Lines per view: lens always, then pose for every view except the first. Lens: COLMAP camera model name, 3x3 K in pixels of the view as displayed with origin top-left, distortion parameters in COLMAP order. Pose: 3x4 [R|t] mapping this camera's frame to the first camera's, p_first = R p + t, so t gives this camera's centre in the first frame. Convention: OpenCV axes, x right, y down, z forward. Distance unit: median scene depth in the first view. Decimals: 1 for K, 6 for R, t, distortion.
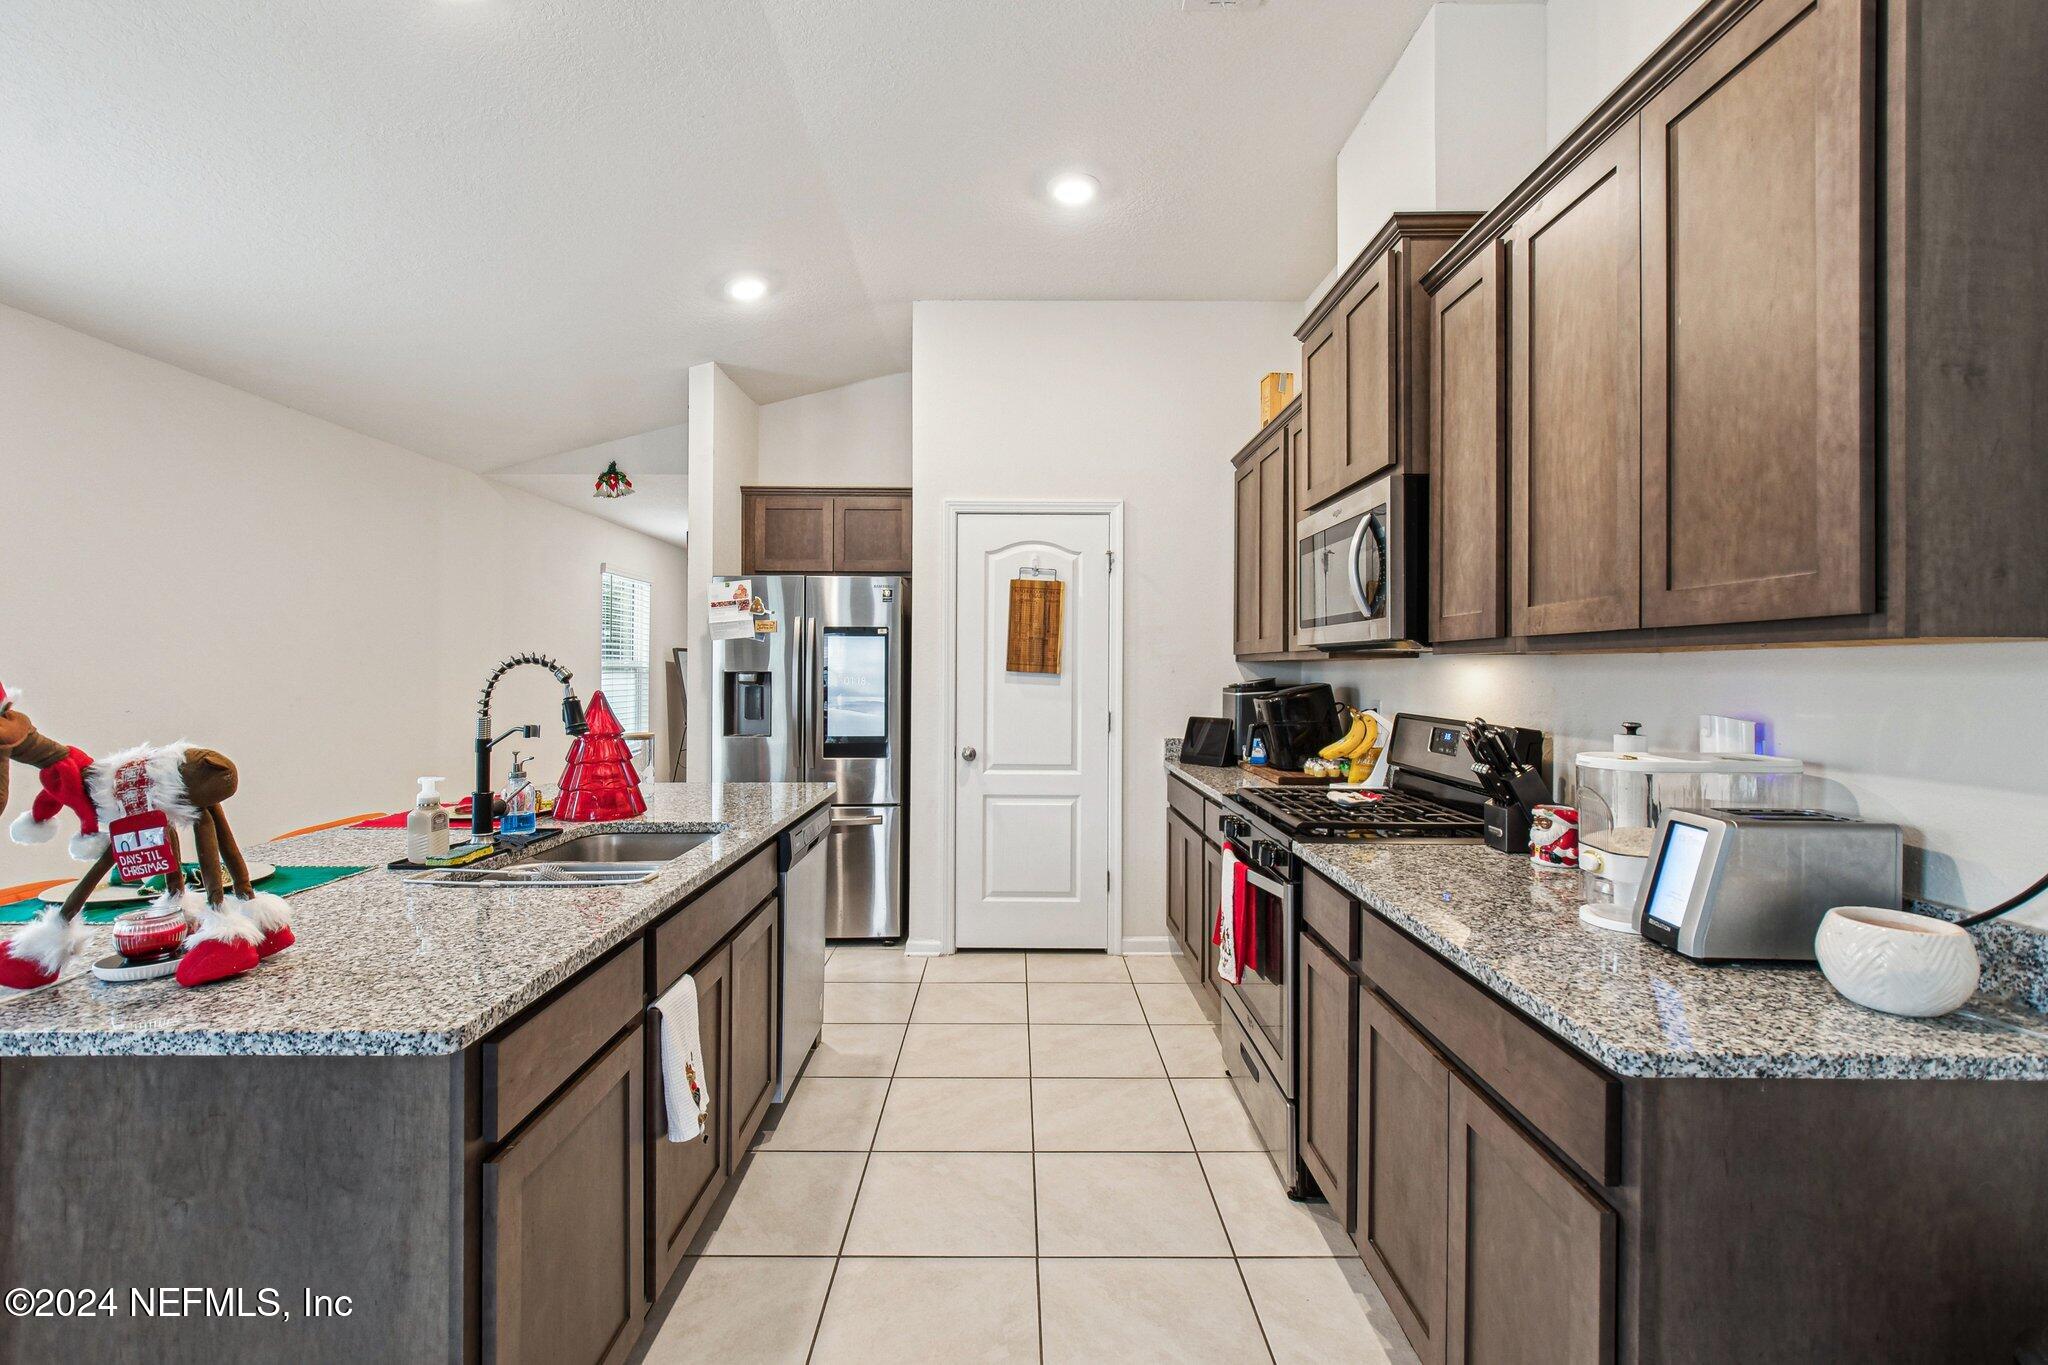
lens RADIAL K [[916.4, 0, 1019.8], [0, 916.4, 664.1], [0, 0, 1]] dist [0.004020, -0.000426]
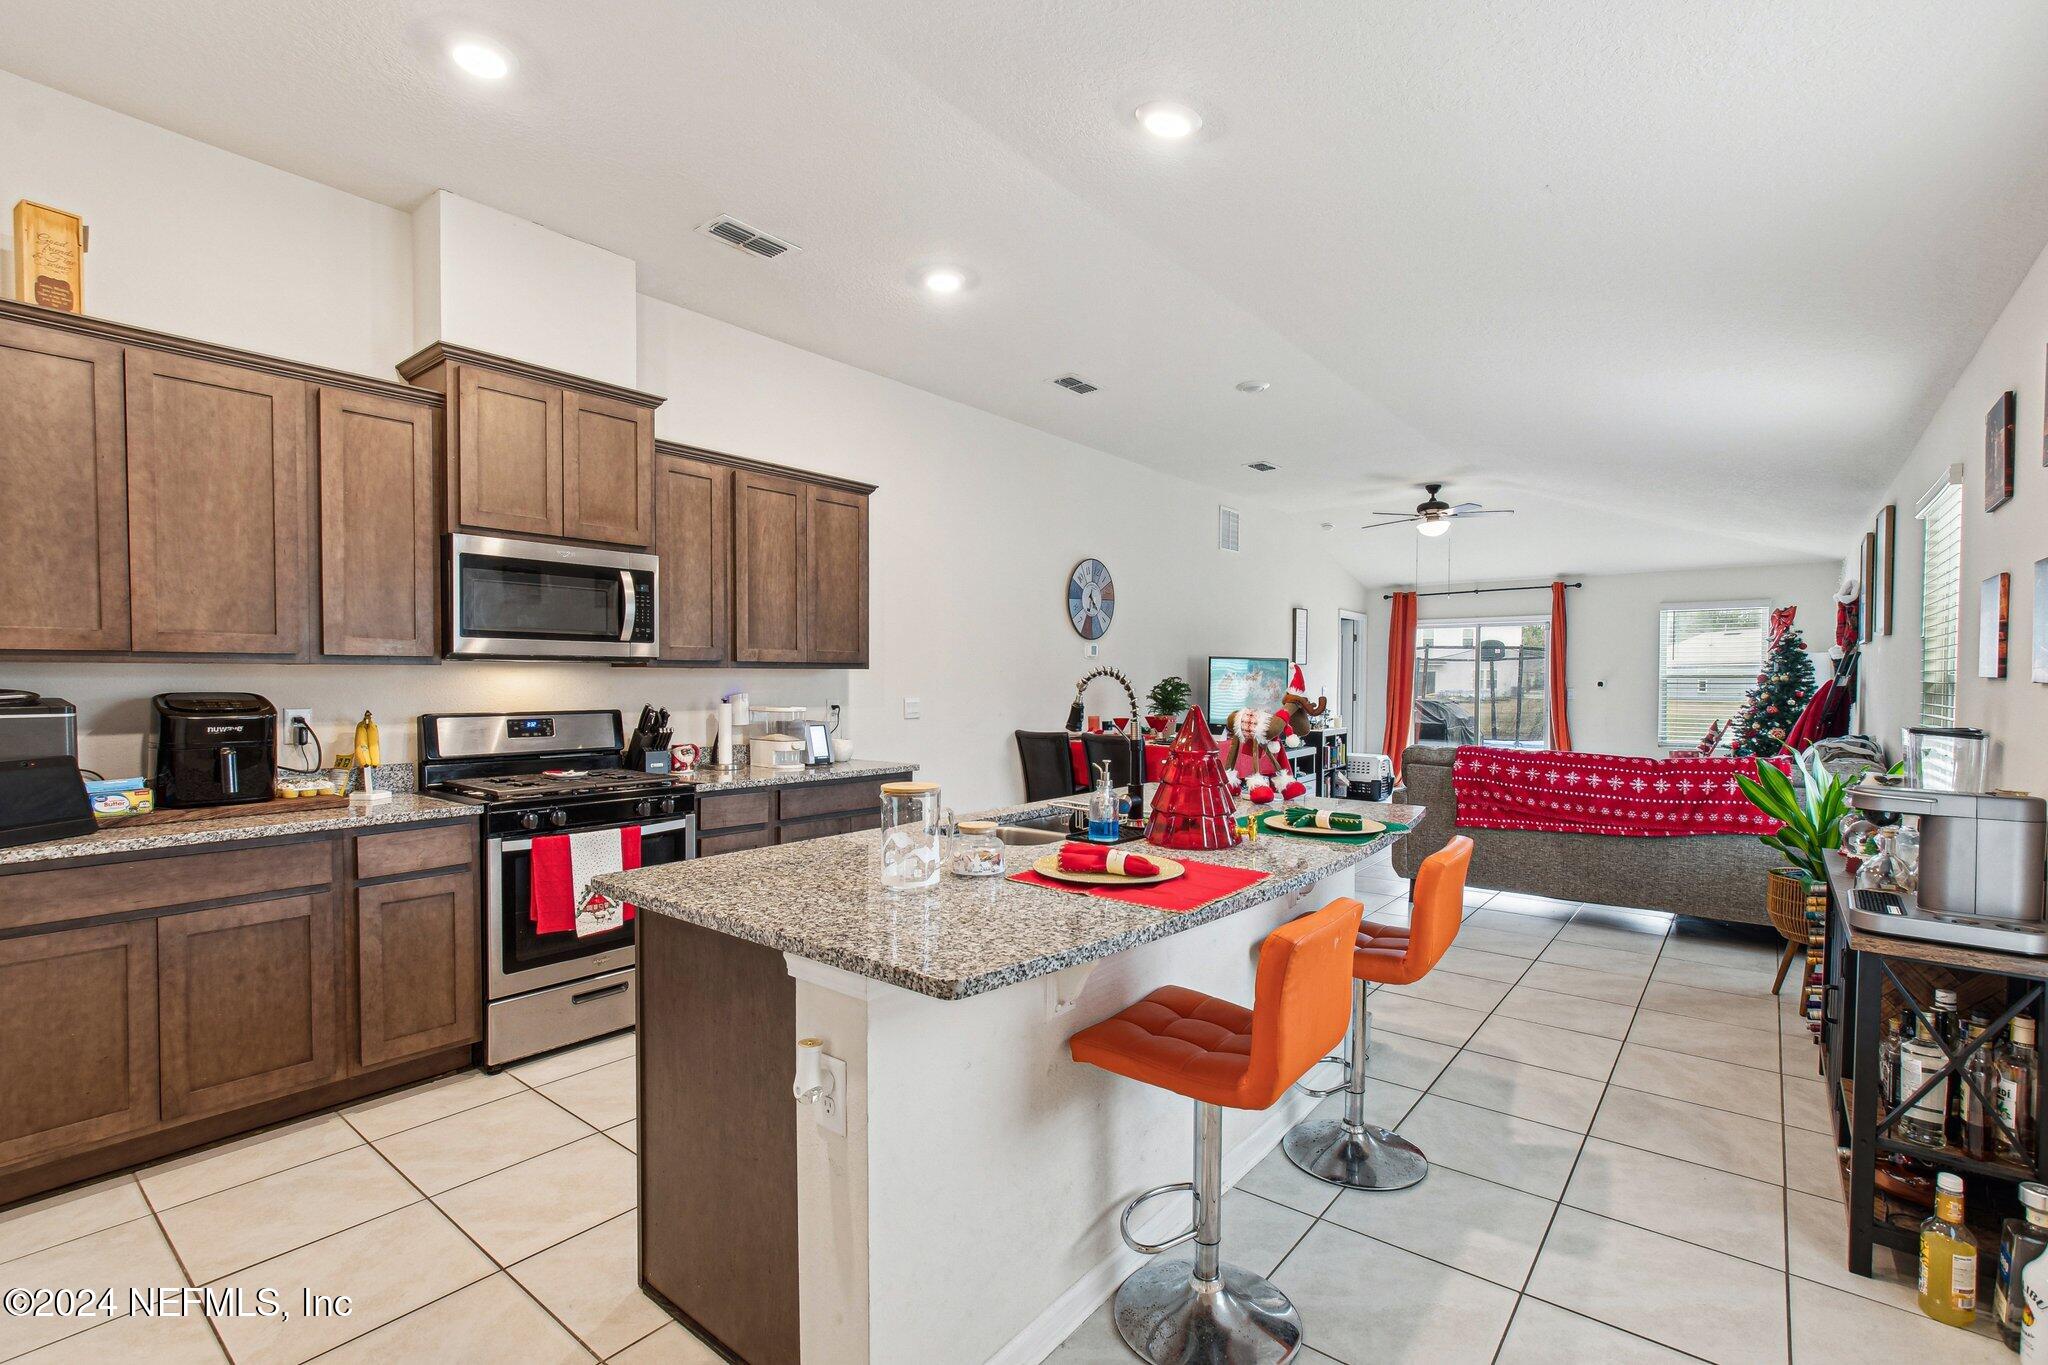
lens RADIAL K [[925.2, 0, 1021.4], [0, 925.2, 698.1], [0, 0, 1]] dist [-0.000493, 0.000969]
pose [[-0.772681, -0.021109, 0.634443, -0.639624], [-0.010076, 0.999729, 0.020992, 0.002107], [-0.634714, 0.009827, -0.772685, 1.051096]]
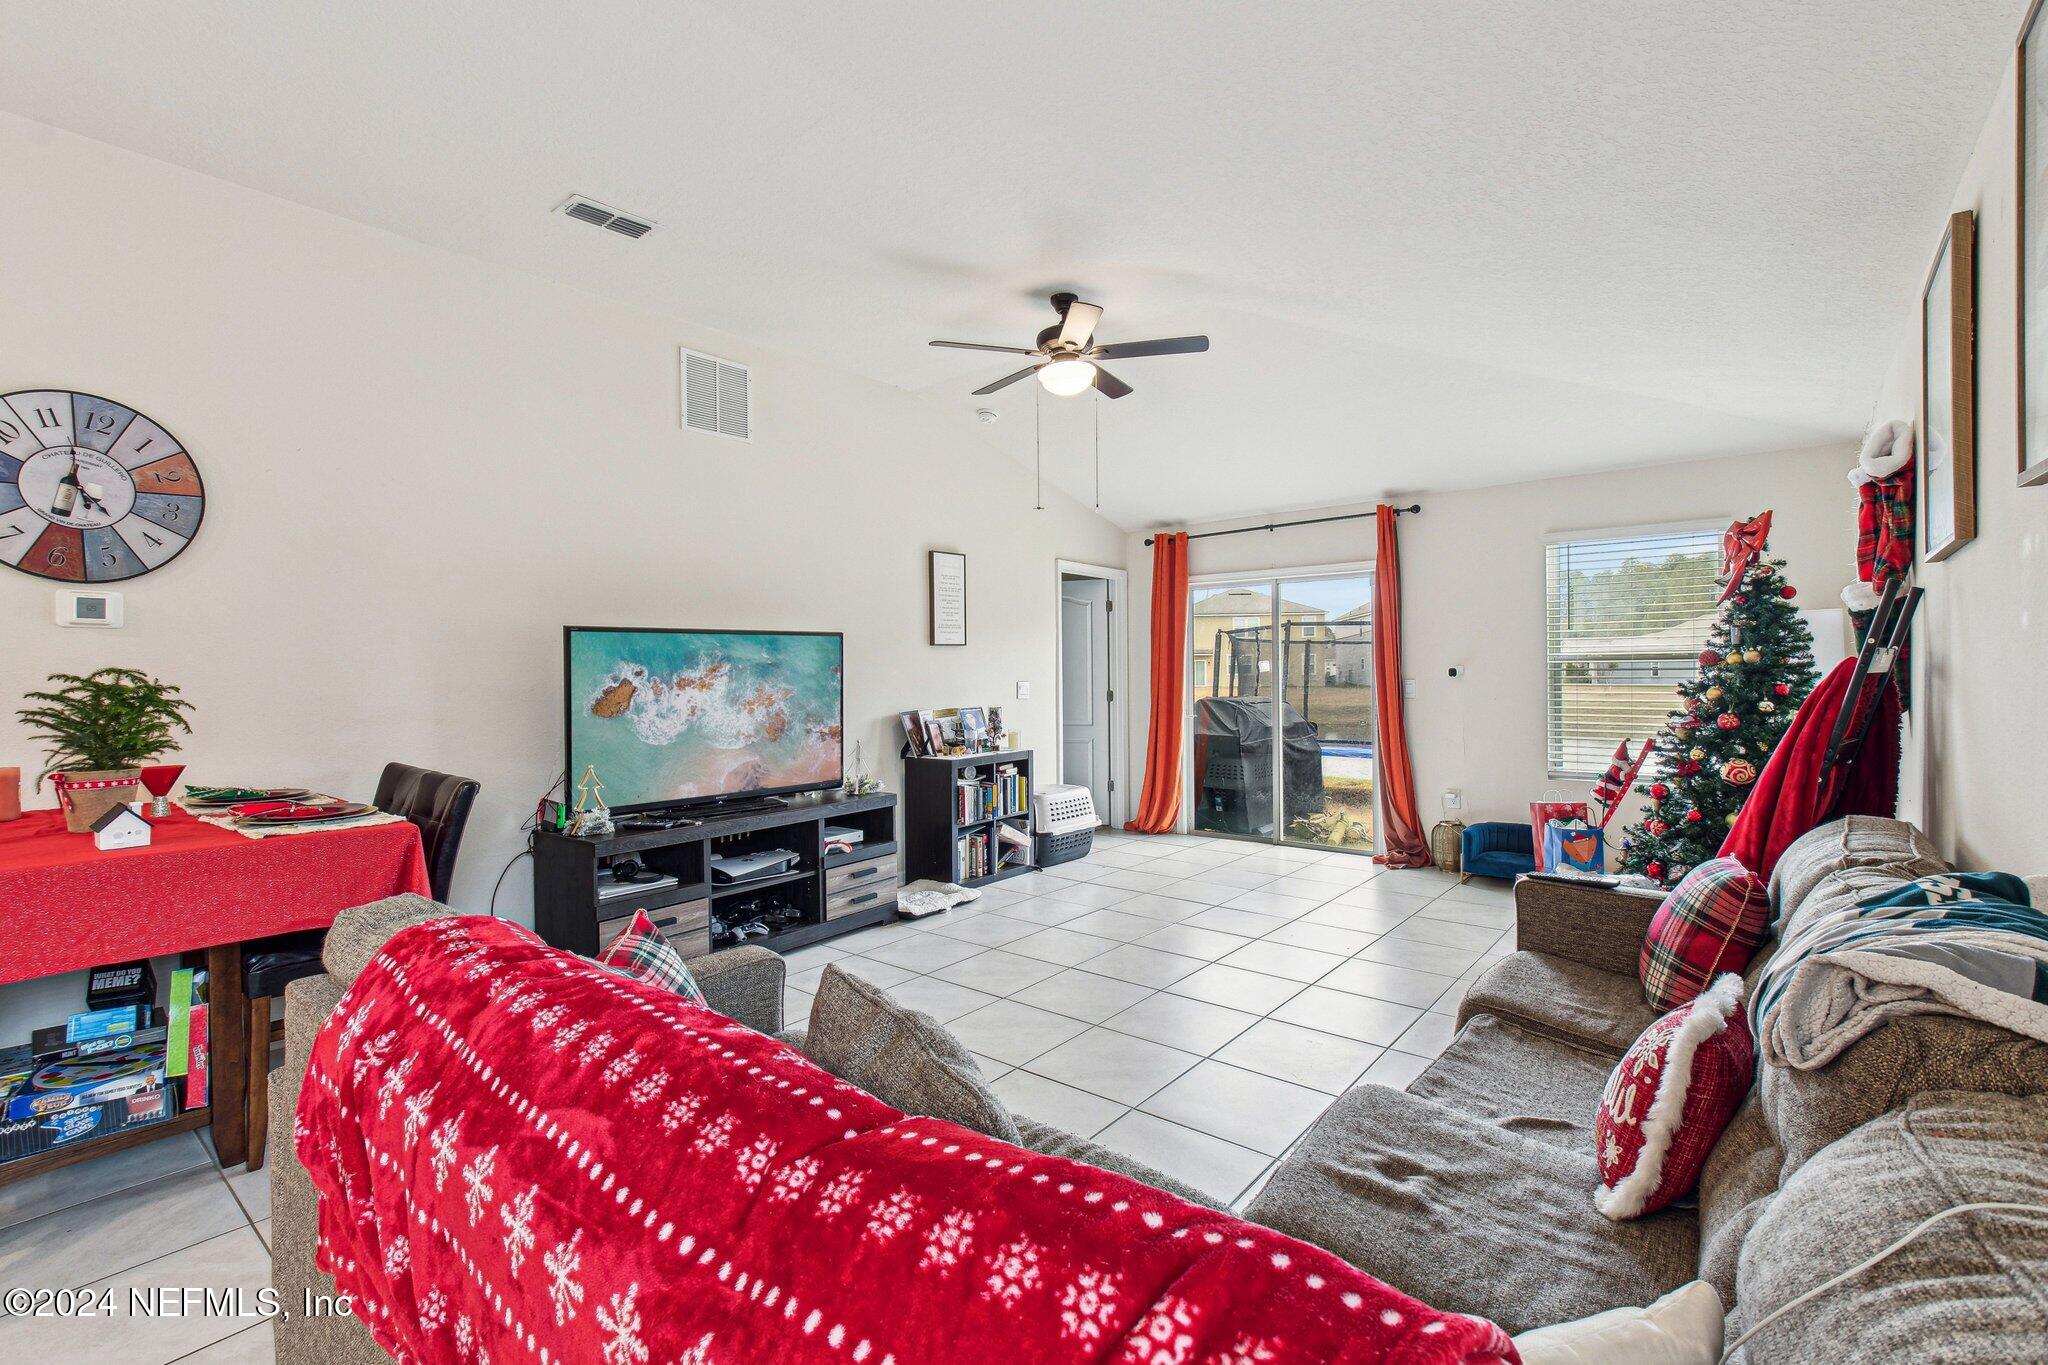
lens RADIAL K [[919.8, 0, 1007.7], [0, 919.8, 674.6], [0, 0, 1]] dist [-0.002658, 0.004833]
pose [[-0.761183, -0.001549, 0.648535, -0.676085], [0.000739, 0.999994, 0.003256, -0.000840], [-0.648536, 0.002958, -0.761178, -0.252695]]
